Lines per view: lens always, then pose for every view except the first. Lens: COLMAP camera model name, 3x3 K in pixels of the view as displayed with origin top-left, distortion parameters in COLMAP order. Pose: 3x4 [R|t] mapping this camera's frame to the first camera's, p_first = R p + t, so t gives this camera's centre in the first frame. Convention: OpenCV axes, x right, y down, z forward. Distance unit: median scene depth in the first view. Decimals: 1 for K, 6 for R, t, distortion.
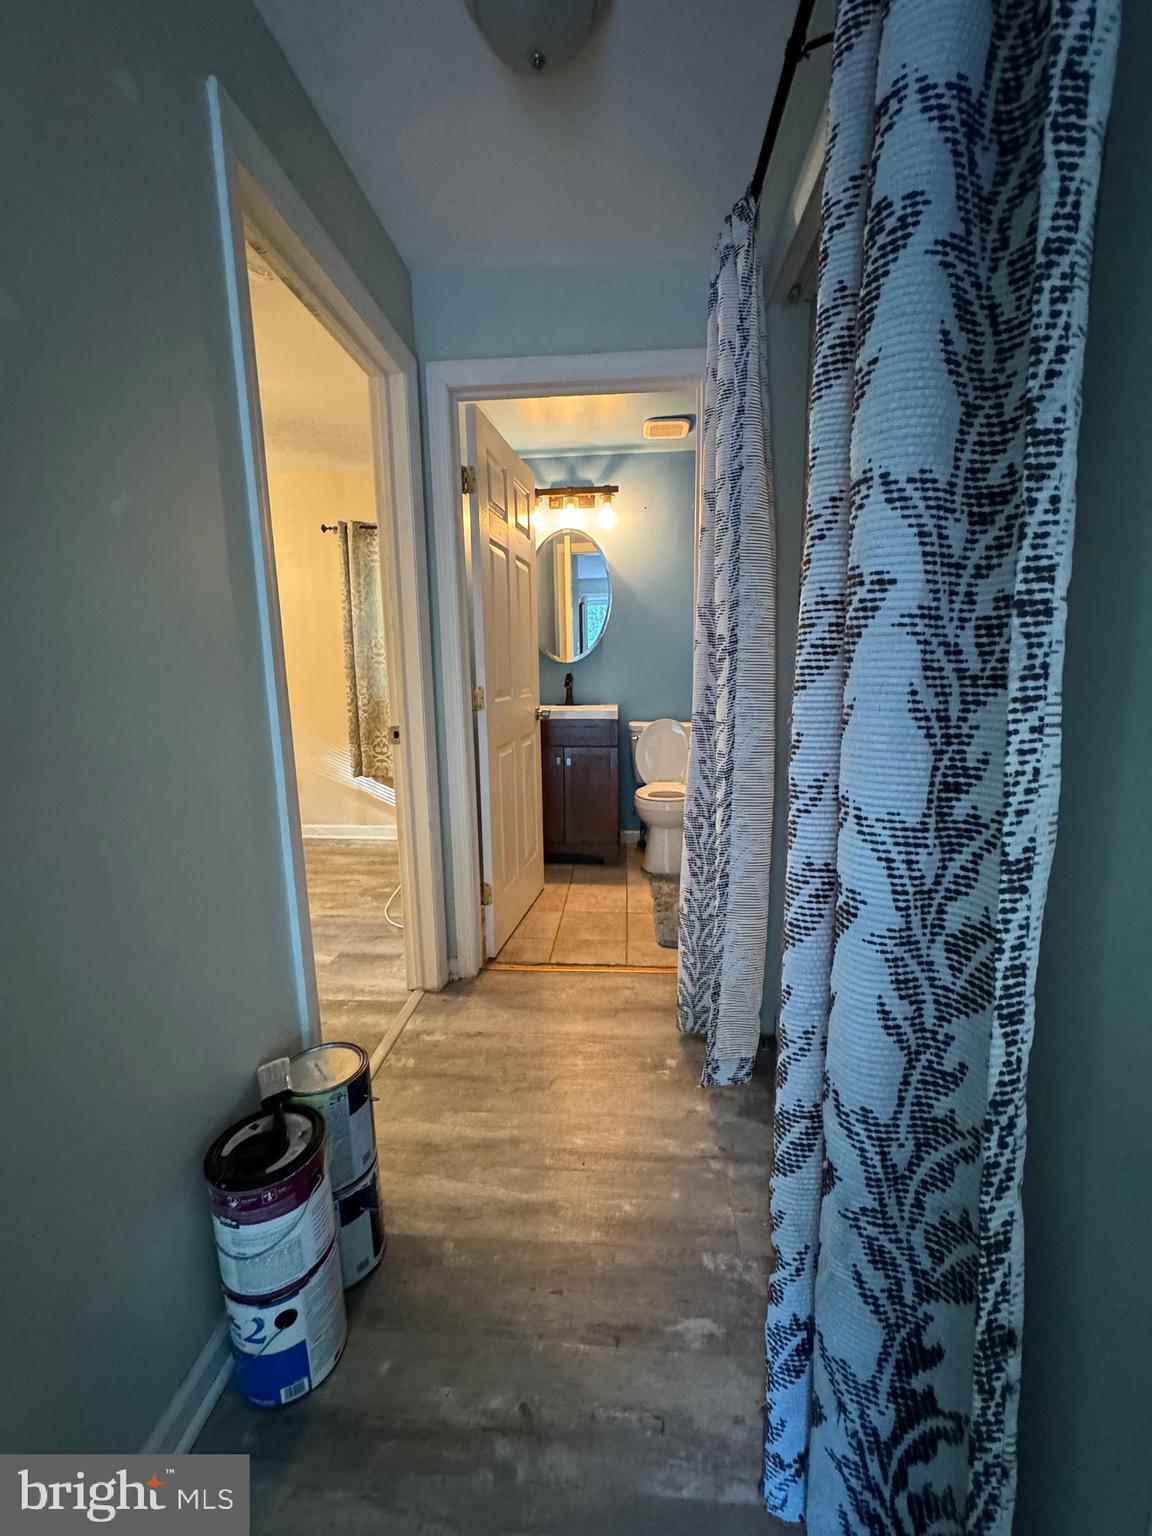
lens RADIAL K [[613.9, 0, 576.0], [0, 613.9, 768.0], [0, 0, 1]] dist [-0.000227, 0.000114]
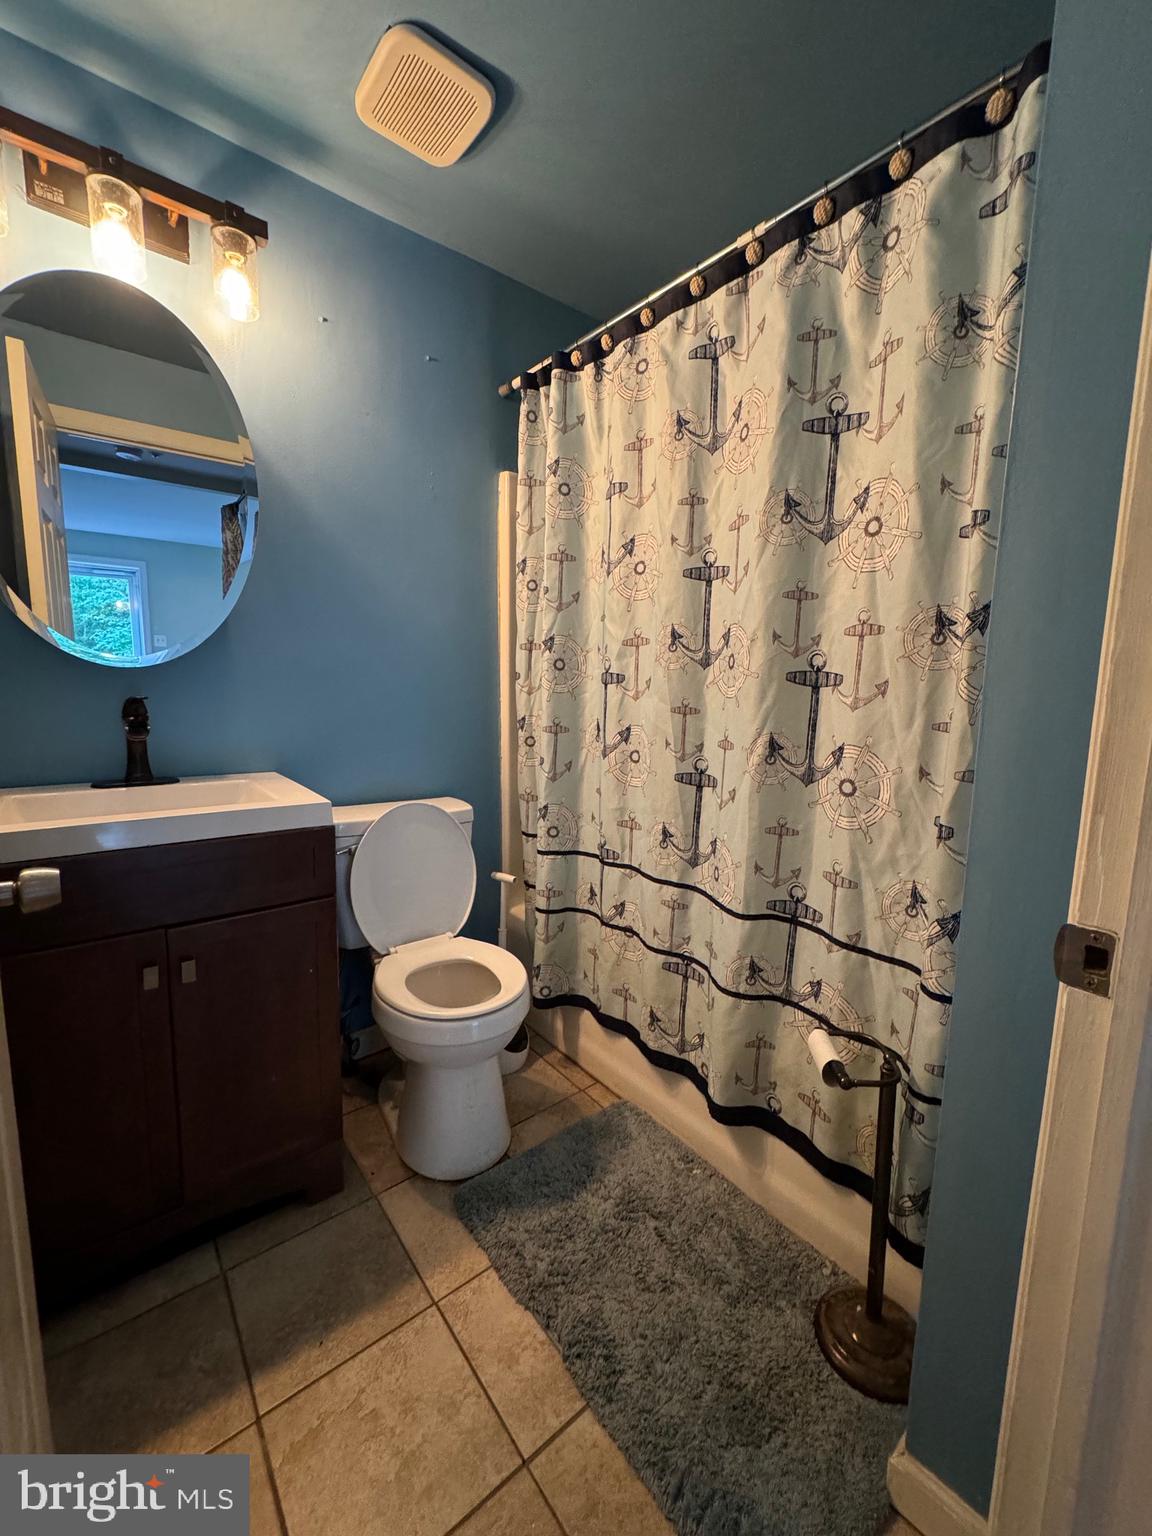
lens RADIAL K [[613.9, 0, 576.0], [0, 613.9, 768.0], [0, 0, 1]] dist [-0.000227, 0.000114]
pose [[0.730515, -0.062554, 0.680026, -0.073363], [0.075462, 0.997092, 0.010655, -0.102145], [-0.678714, 0.043532, 0.733111, 0.594535]]
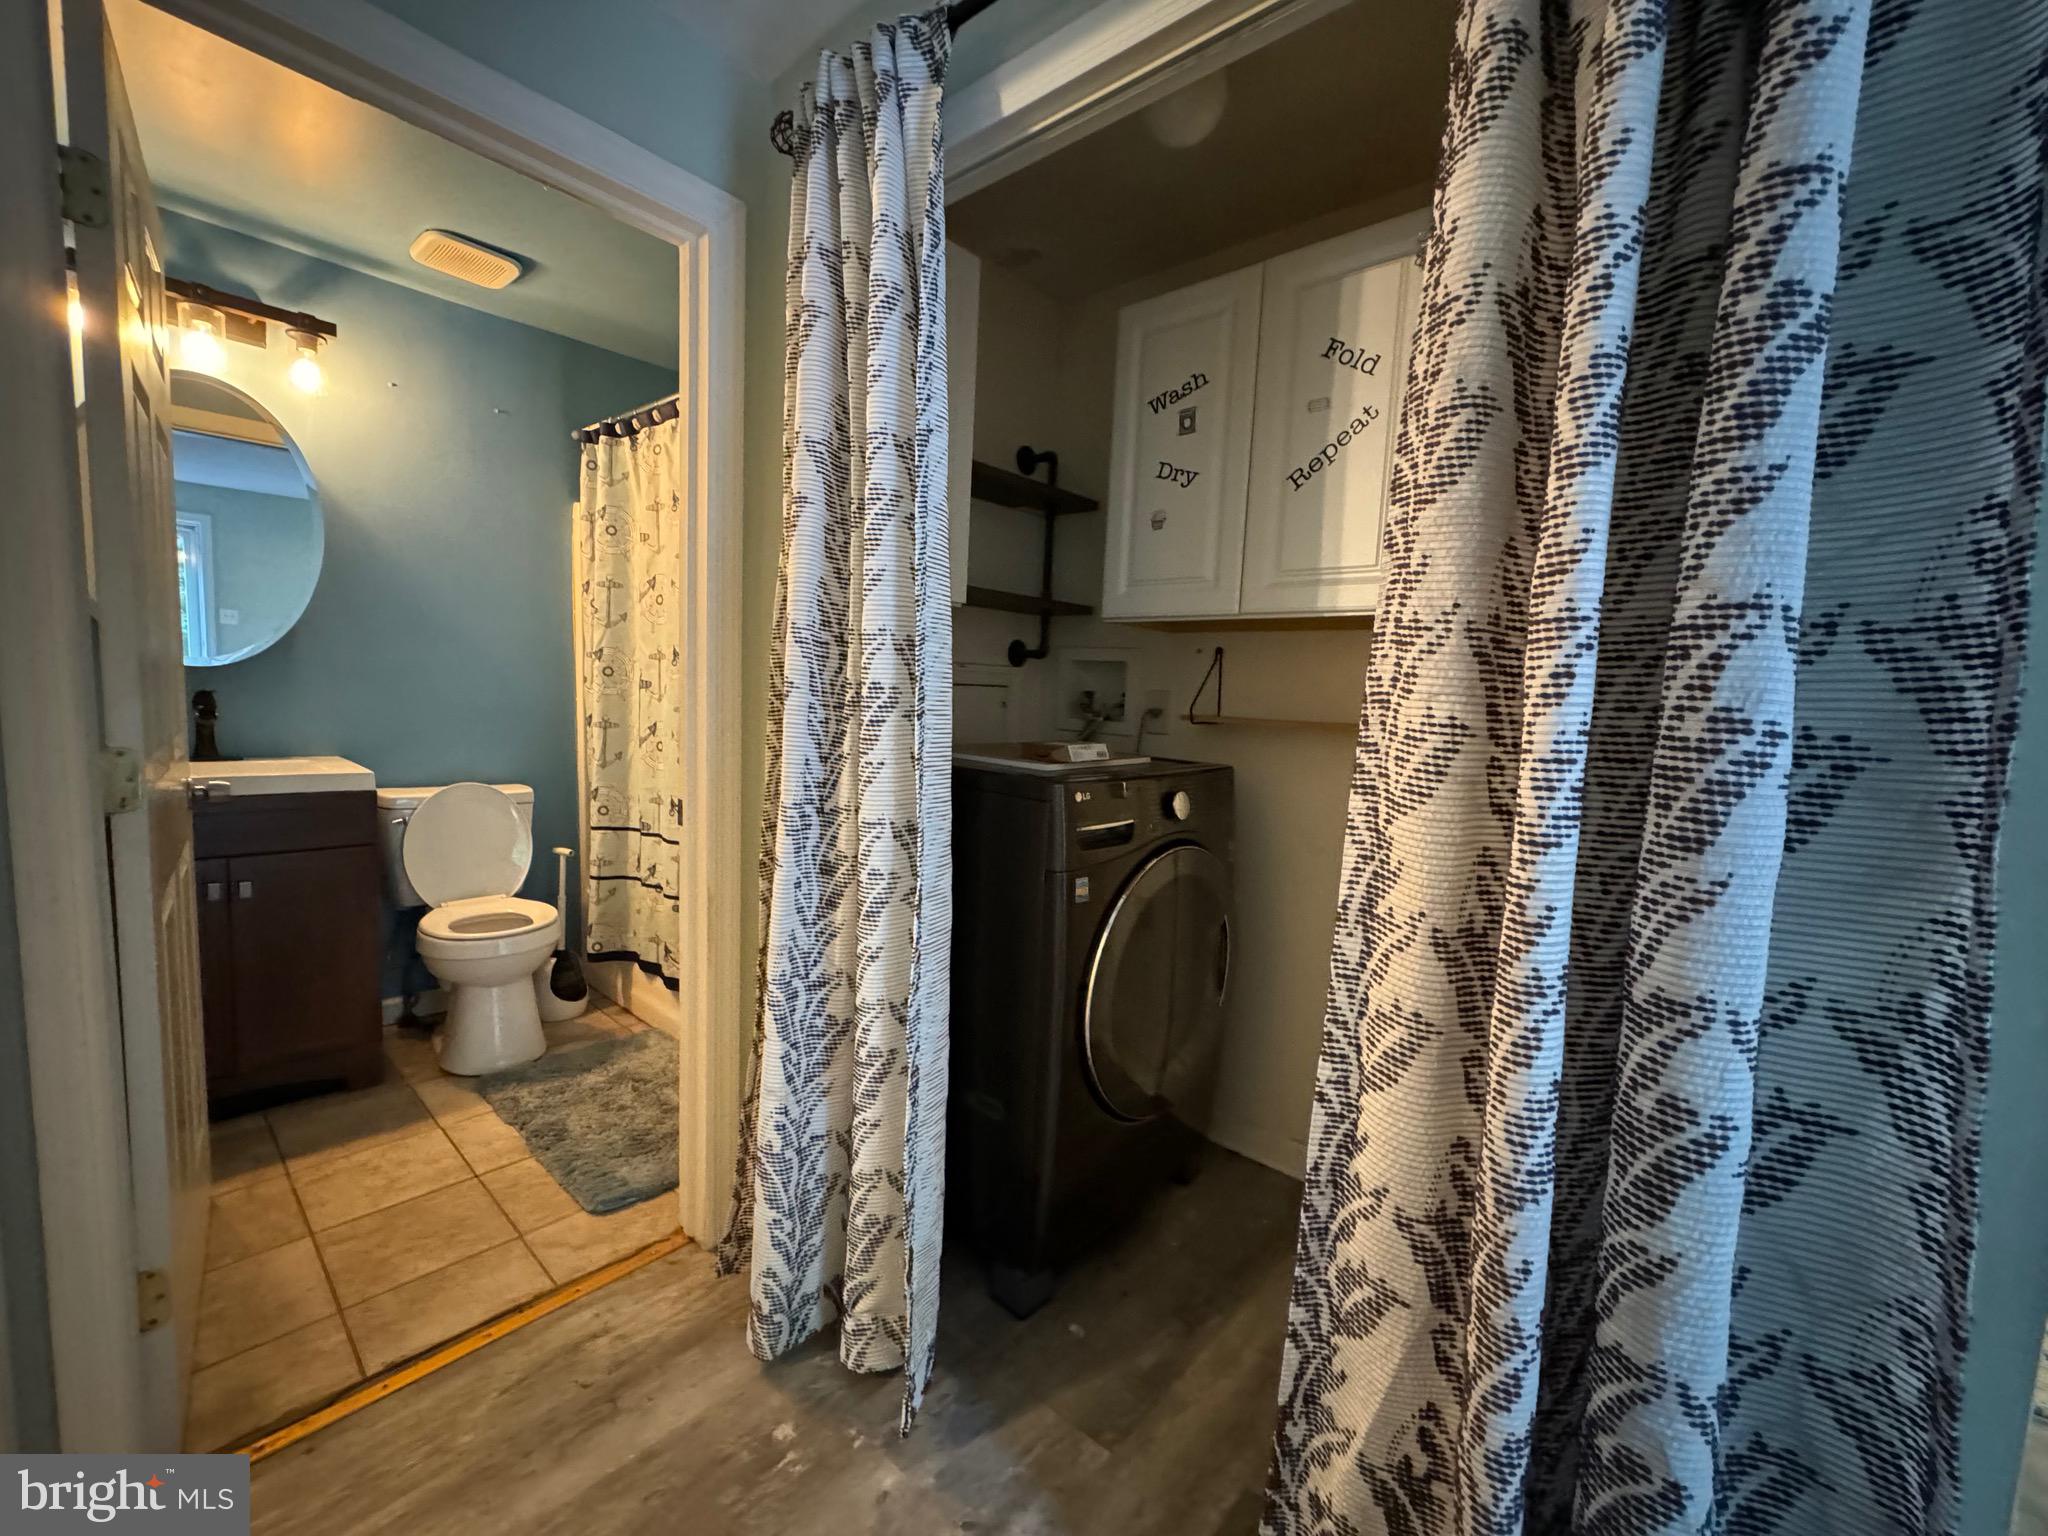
lens RADIAL K [[822.9, 0, 1027.0], [0, 822.9, 774.4], [0, 0, 1]] dist [-0.002336, -0.000296]
pose [[0.598705, -0.036597, 0.800133, -0.142133], [0.071672, 0.997396, -0.008009, -0.045813], [-0.797756, 0.062142, 0.599769, 0.167194]]
